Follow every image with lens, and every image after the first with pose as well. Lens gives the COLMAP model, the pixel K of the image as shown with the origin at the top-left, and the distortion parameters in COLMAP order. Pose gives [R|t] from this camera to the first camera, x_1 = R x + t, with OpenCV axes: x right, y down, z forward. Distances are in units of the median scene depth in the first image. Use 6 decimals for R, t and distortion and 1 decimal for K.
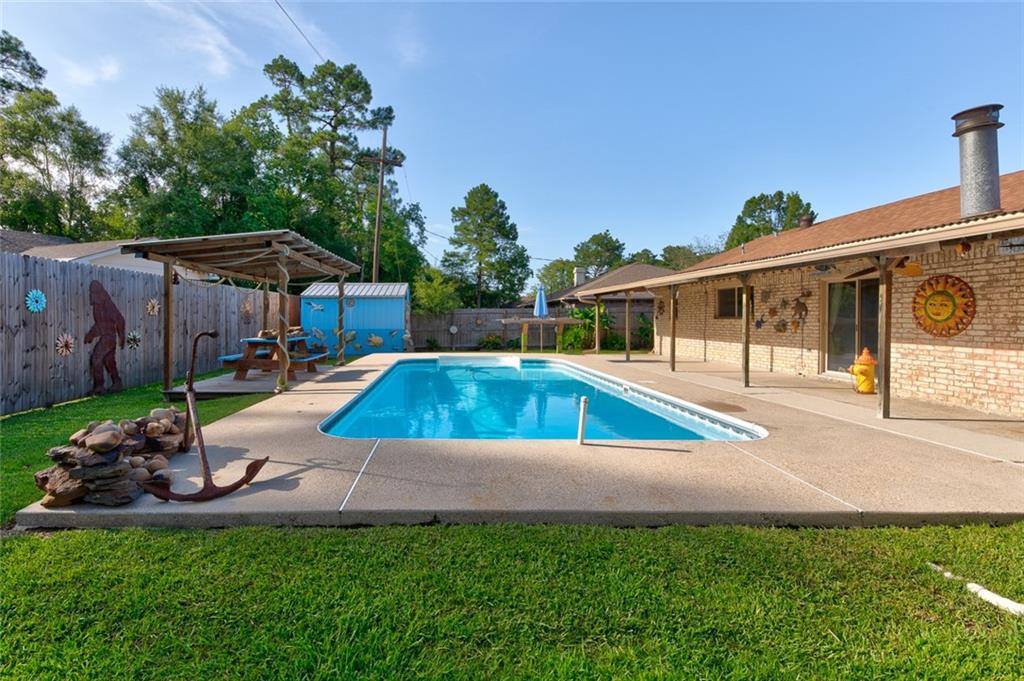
lens RADIAL K [[479.1, 0, 512.0], [0, 479.1, 340.5], [0, 0, 1]] dist [0.004151, 0.000002]
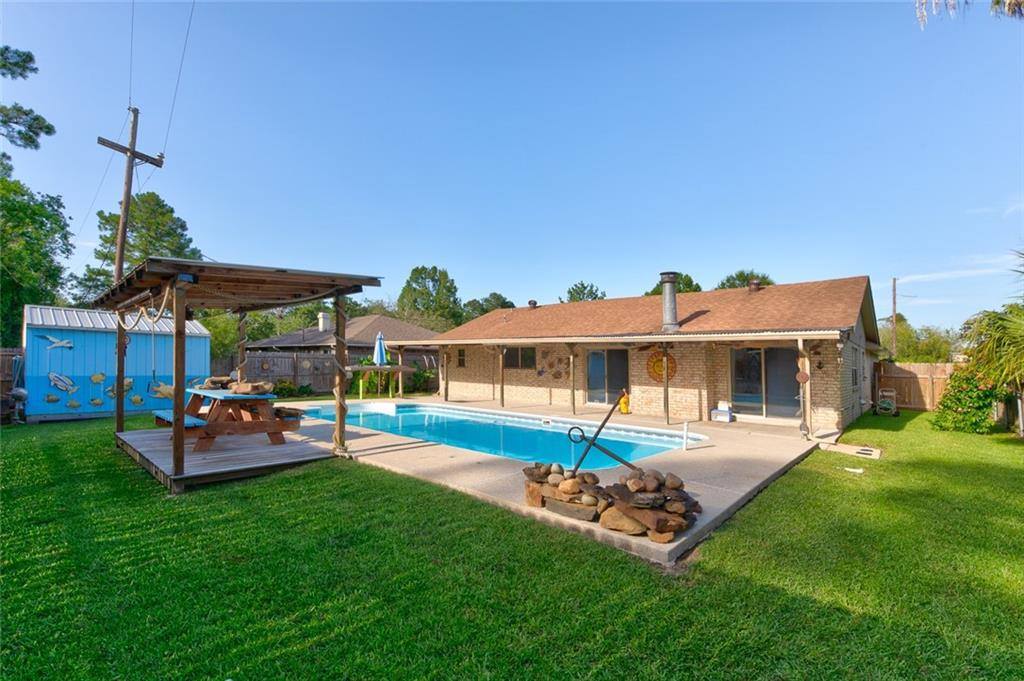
lens RADIAL K [[442.5, 0, 511.4], [0, 442.5, 370.1], [0, 0, 1]] dist [0.003209, -0.008911]
pose [[0.667341, 0.008140, 0.744708, -0.425791], [0.008498, 0.999792, -0.018543, -0.014305], [-0.744704, 0.018702, 0.667133, 0.112235]]
